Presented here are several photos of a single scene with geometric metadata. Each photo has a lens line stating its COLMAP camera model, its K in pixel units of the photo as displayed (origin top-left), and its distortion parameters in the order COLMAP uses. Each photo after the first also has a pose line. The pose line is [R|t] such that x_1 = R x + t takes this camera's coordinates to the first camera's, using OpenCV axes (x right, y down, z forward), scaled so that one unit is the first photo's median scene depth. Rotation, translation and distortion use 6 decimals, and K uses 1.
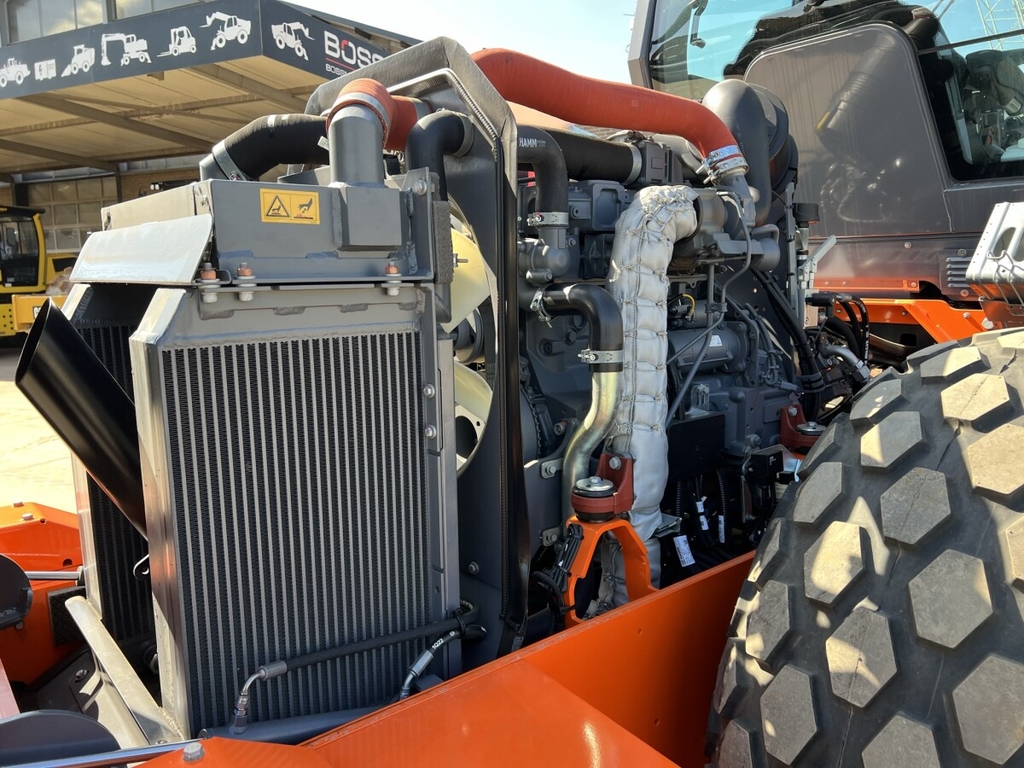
lens RADIAL K [[764.9, 0, 517.2], [0, 764.9, 386.3], [0, 0, 1]] dist [0.061771, -0.061328]
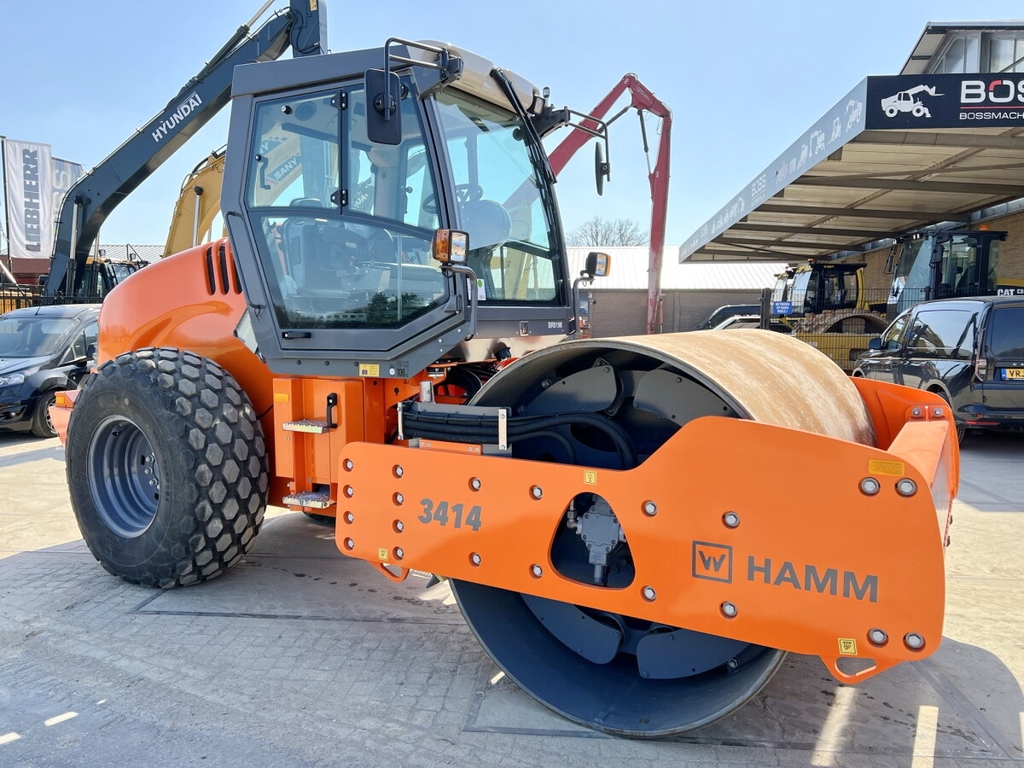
lens RADIAL K [[764.9, 0, 517.2], [0, 764.9, 386.3], [0, 0, 1]] dist [0.061771, -0.061328]
pose [[0.317220, 0.093287, -0.943753, 0.559830], [-0.140014, 0.988851, 0.050683, -0.034852], [0.937959, 0.116061, 0.326745, 0.168701]]
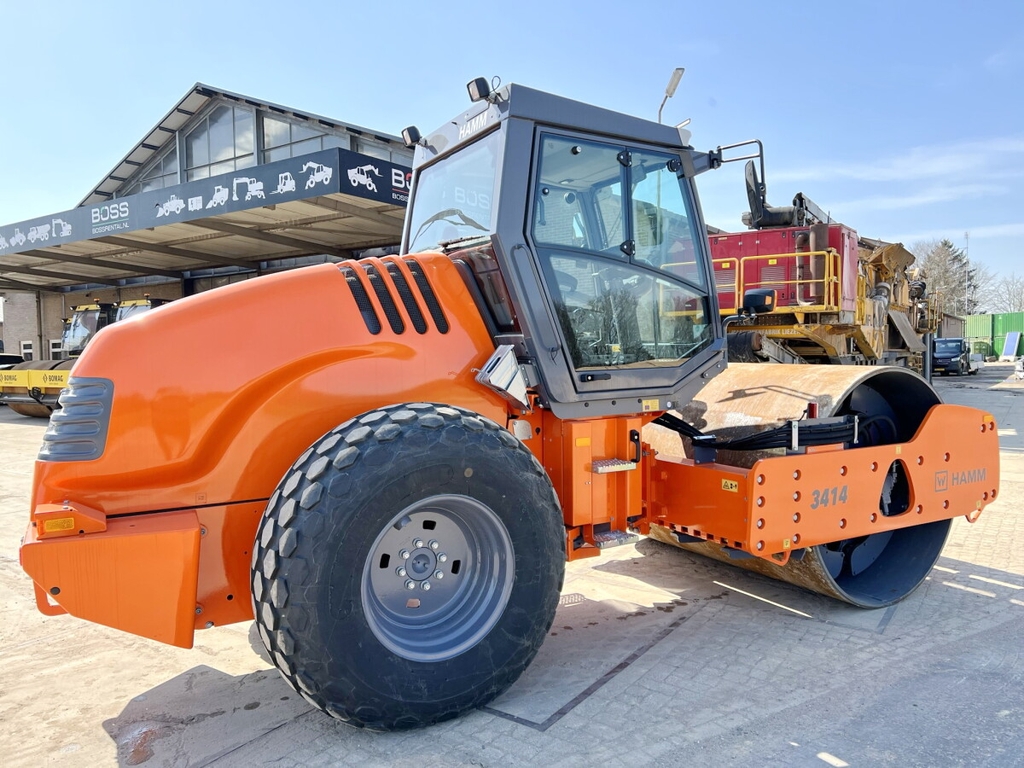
lens RADIAL K [[764.9, 0, 517.2], [0, 764.9, 386.3], [0, 0, 1]] dist [0.061771, -0.061328]
pose [[0.984059, 0.007486, -0.177686, 0.188506], [-0.023802, 0.995669, -0.089873, 0.014487], [0.176244, 0.092670, 0.979975, -0.191159]]
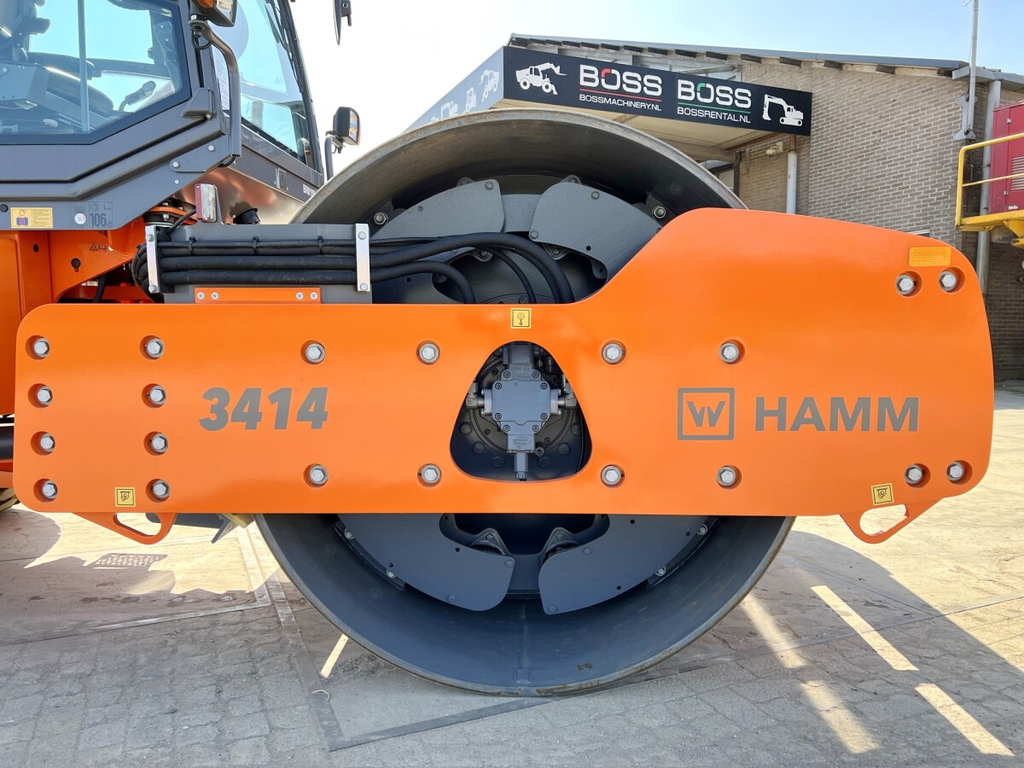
lens RADIAL K [[768.9, 0, 509.0], [0, 768.9, 387.7], [0, 0, 1]] dist [0.068458, -0.088380]
pose [[0.740496, 0.062878, -0.669112, 0.439827], [-0.099673, 0.994878, -0.016816, 0.024849], [0.664628, 0.079145, 0.742971, 0.150739]]
